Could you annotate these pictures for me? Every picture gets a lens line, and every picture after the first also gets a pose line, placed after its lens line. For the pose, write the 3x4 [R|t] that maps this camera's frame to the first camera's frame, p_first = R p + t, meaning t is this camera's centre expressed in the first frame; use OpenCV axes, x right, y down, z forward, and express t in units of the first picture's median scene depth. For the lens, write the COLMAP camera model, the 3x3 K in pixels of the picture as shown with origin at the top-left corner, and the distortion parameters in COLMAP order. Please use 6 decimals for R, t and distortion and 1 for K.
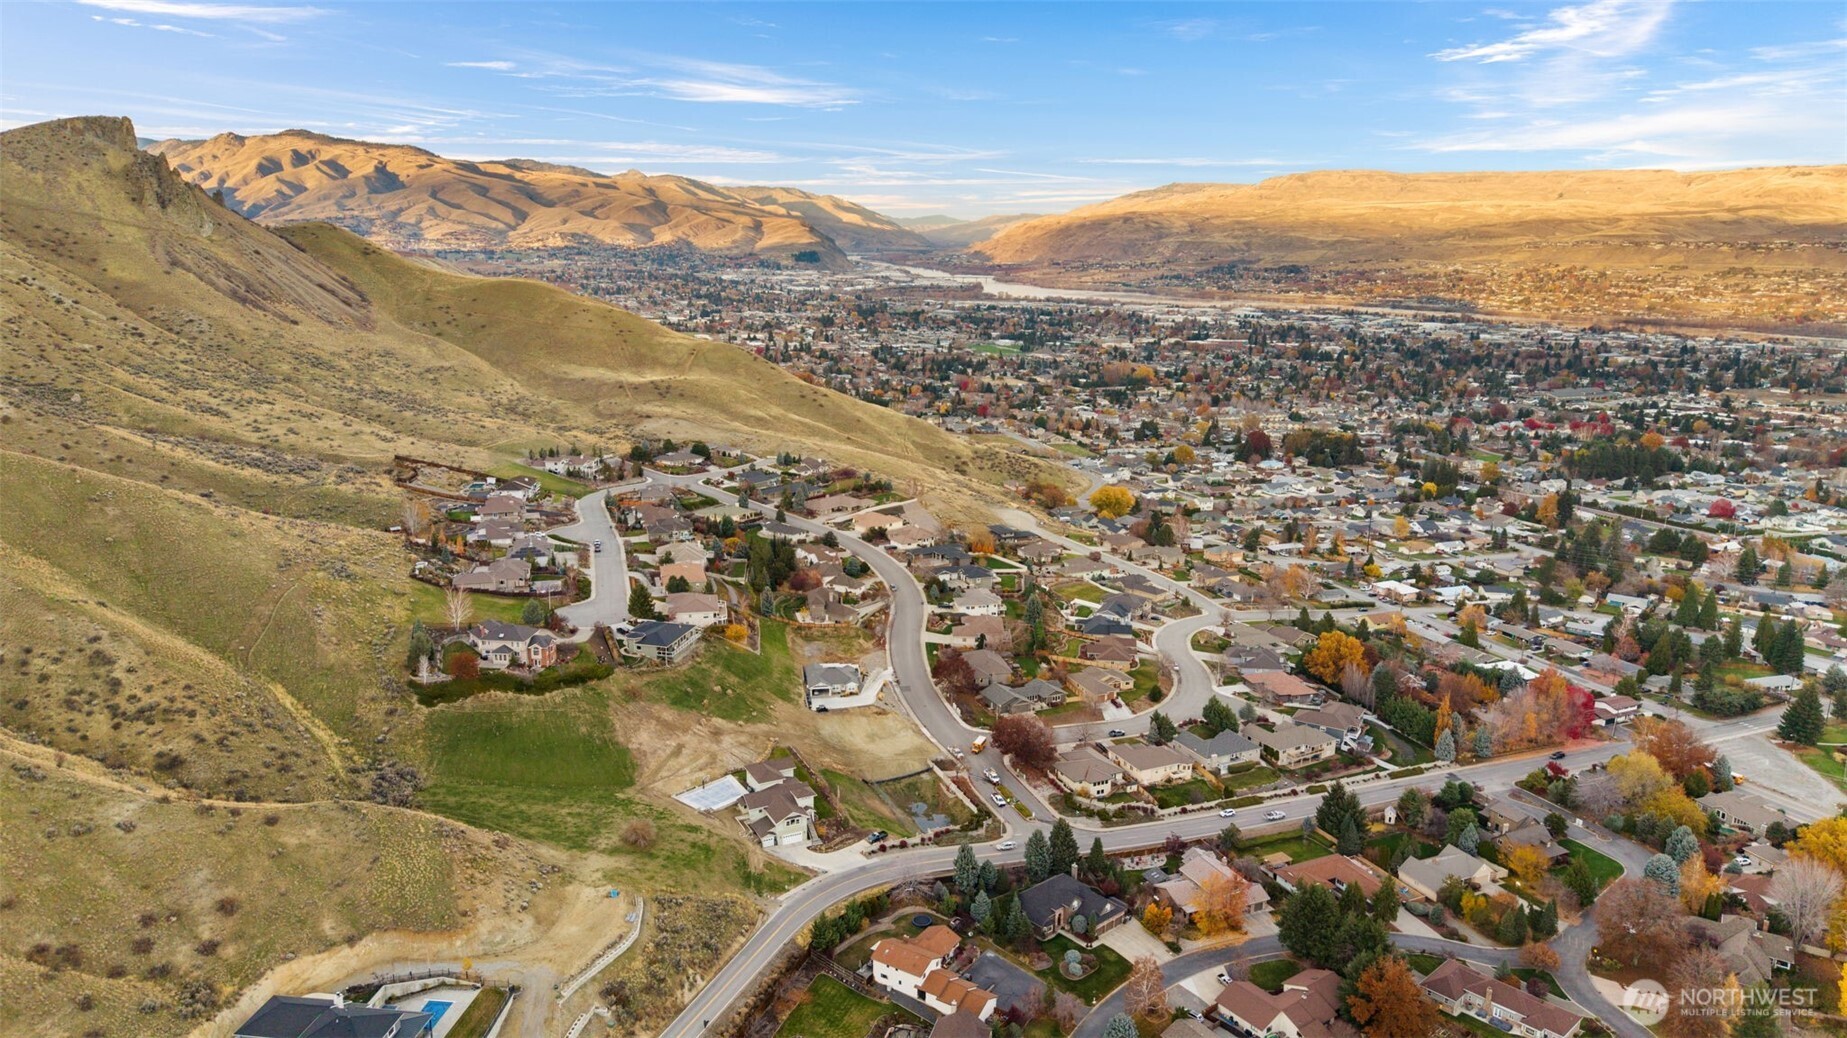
lens RADIAL K [[1224.8, 0, 923.5], [0, 1224.8, 519.0], [0, 0, 1]] dist [0.036955, -0.048822]
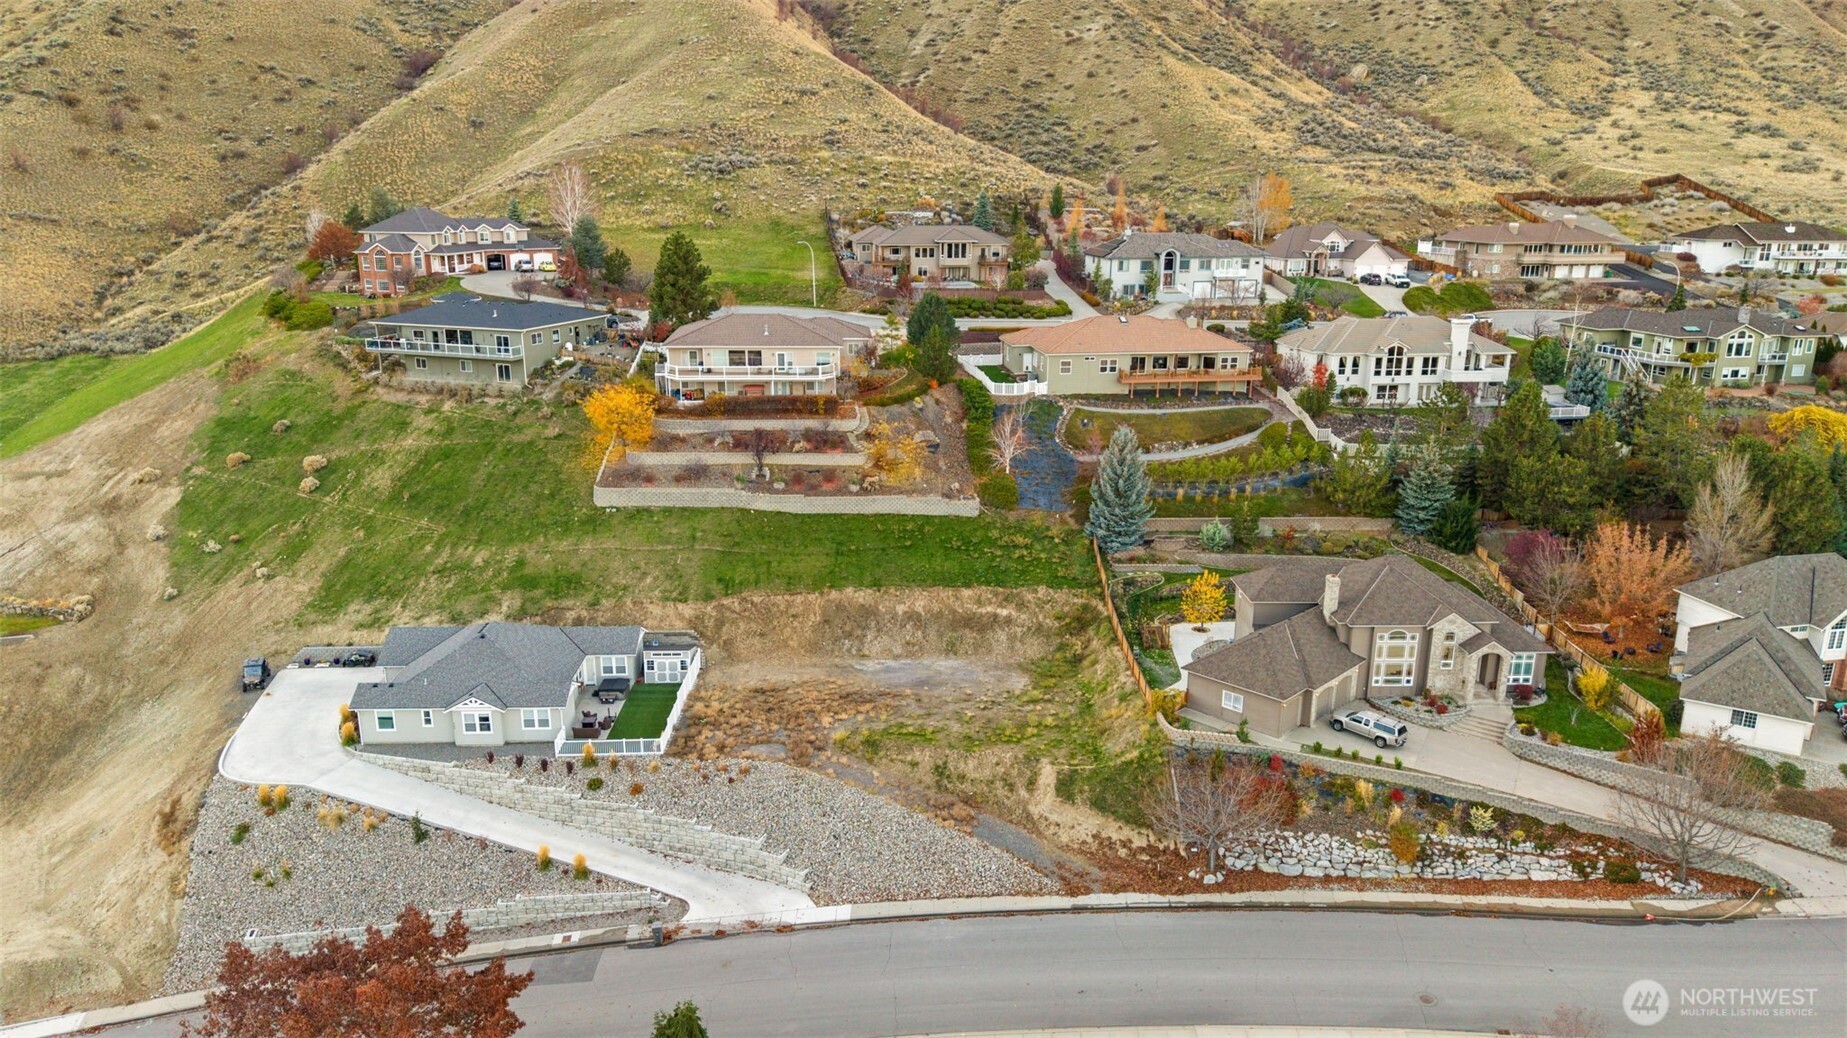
lens RADIAL K [[1227.3, 0, 916.0], [0, 1227.3, 515.2], [0, 0, 1]] dist [0.066253, -0.094034]
pose [[-0.119985, 0.254067, -0.959715, 0.079605], [-0.229520, 0.933411, 0.275799, 0.006112], [0.965880, 0.253365, -0.053682, 0.584174]]
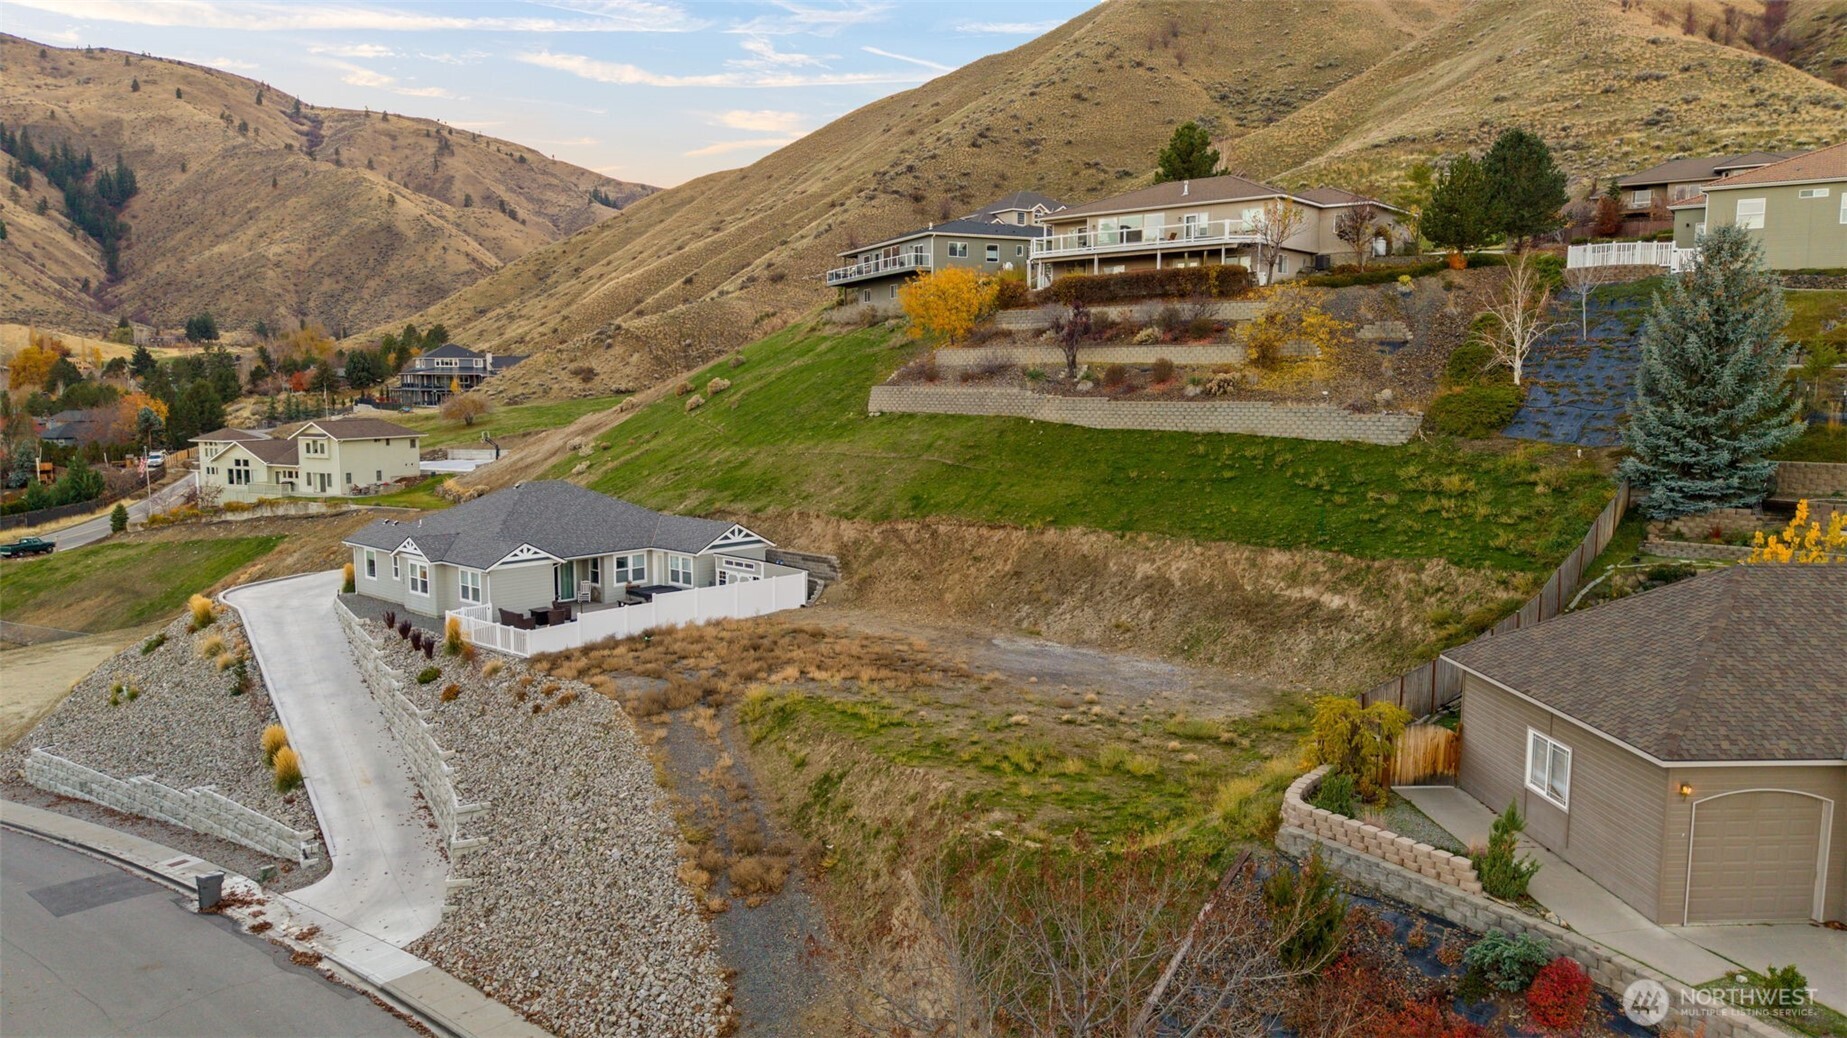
lens RADIAL K [[1233.1, 0, 916.2], [0, 1233.1, 516.9], [0, 0, 1]] dist [0.054141, -0.063643]
pose [[-0.769373, 0.060846, -0.635895, -0.001101], [-0.155146, 0.947850, 0.278407, 0.036029], [0.619673, 0.312855, -0.719810, 0.624598]]
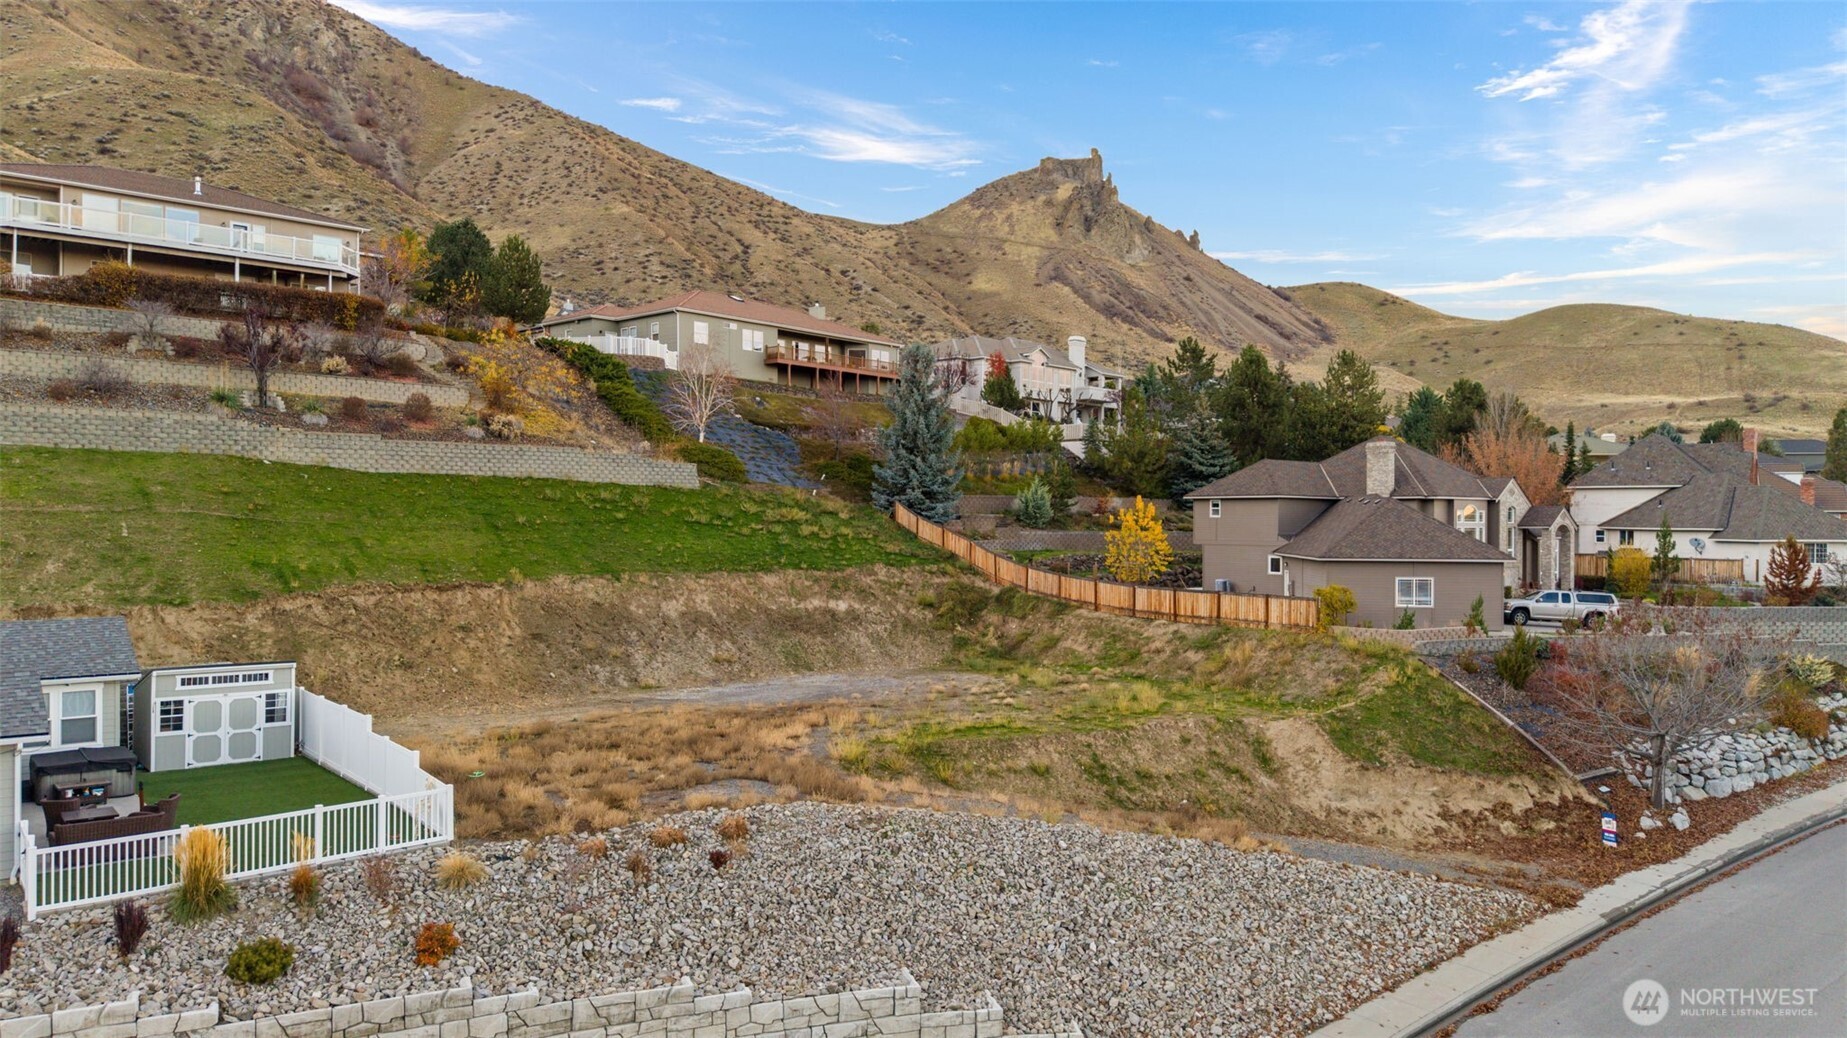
lens RADIAL K [[1235.1, 0, 923.5], [0, 1235.1, 519.0], [0, 0, 1]] dist [0.032032, -0.046528]
pose [[0.537056, -0.006107, -0.843524, 0.010188], [-0.195496, 0.971848, -0.131505, 0.060982], [0.820580, 0.235531, 0.520743, 0.548628]]
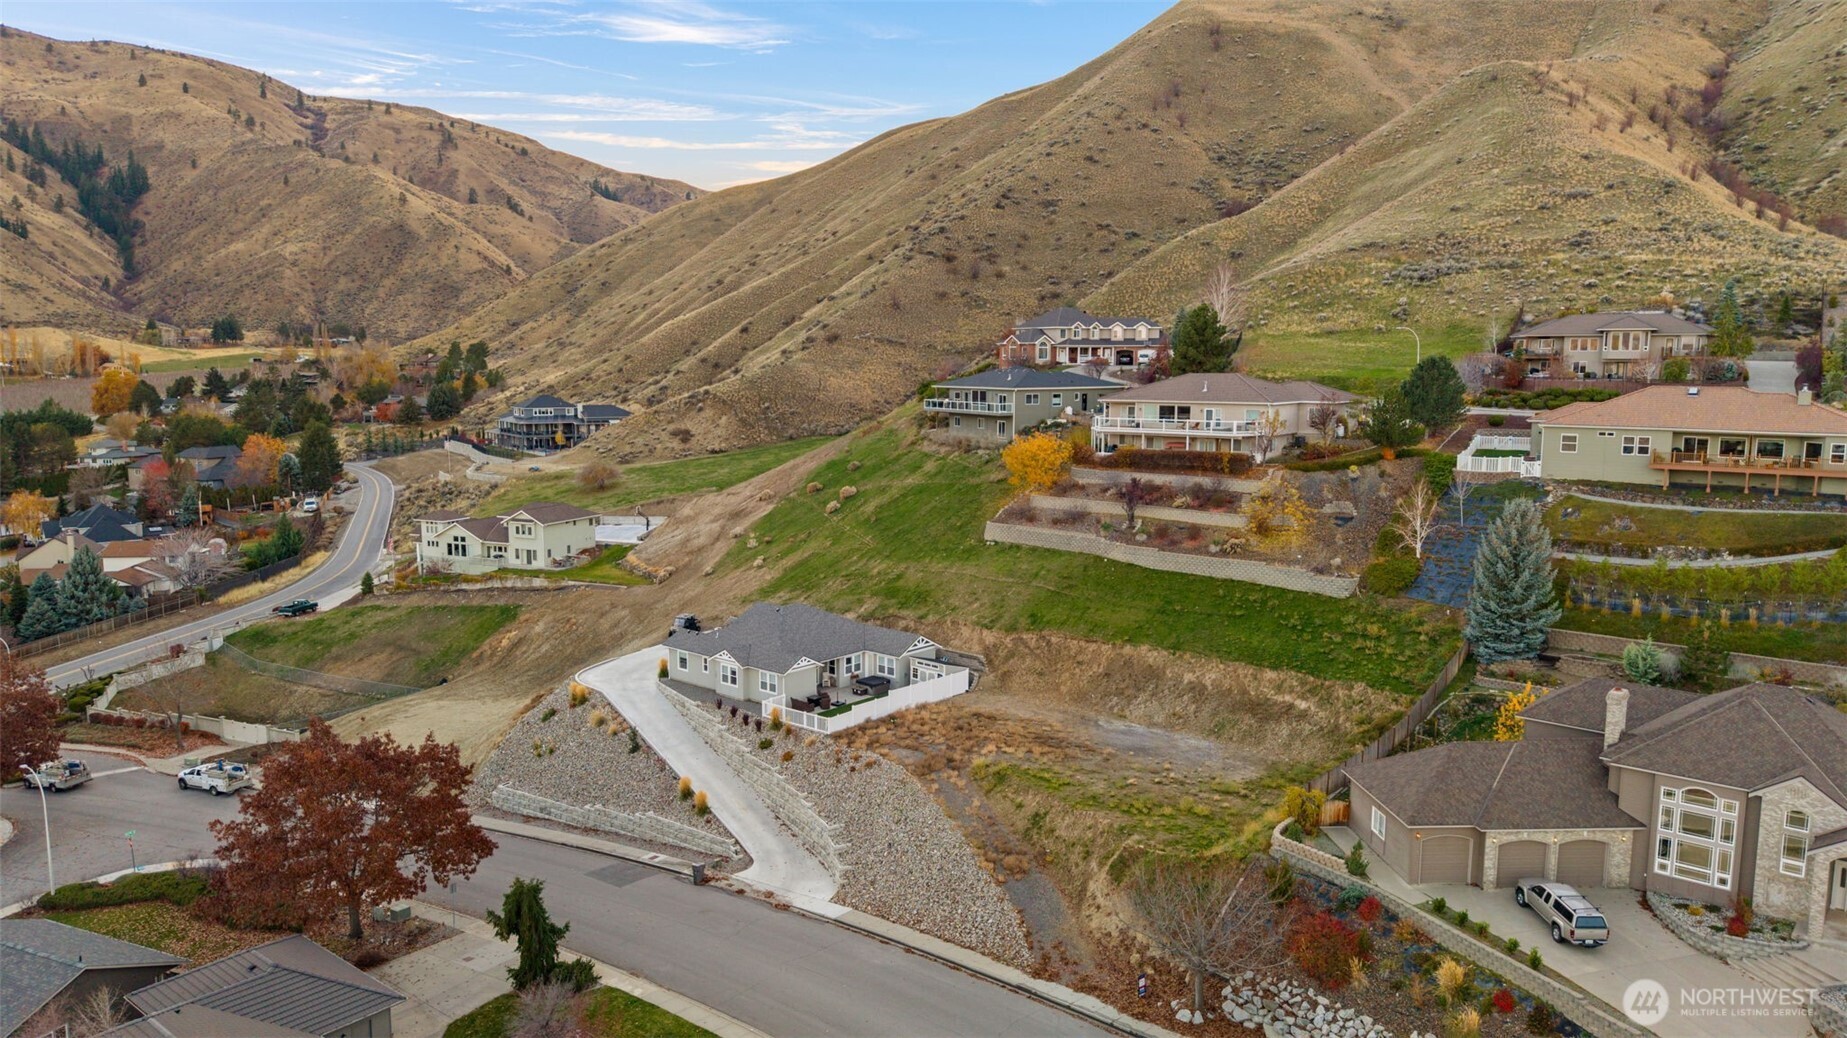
lens RADIAL K [[1227.3, 0, 916.0], [0, 1227.3, 515.2], [0, 0, 1]] dist [0.066253, -0.094034]
pose [[-0.765791, 0.070242, -0.639241, 0.041797], [-0.154941, 0.944583, 0.289408, 0.009477], [0.624145, 0.320671, -0.712470, 0.647103]]
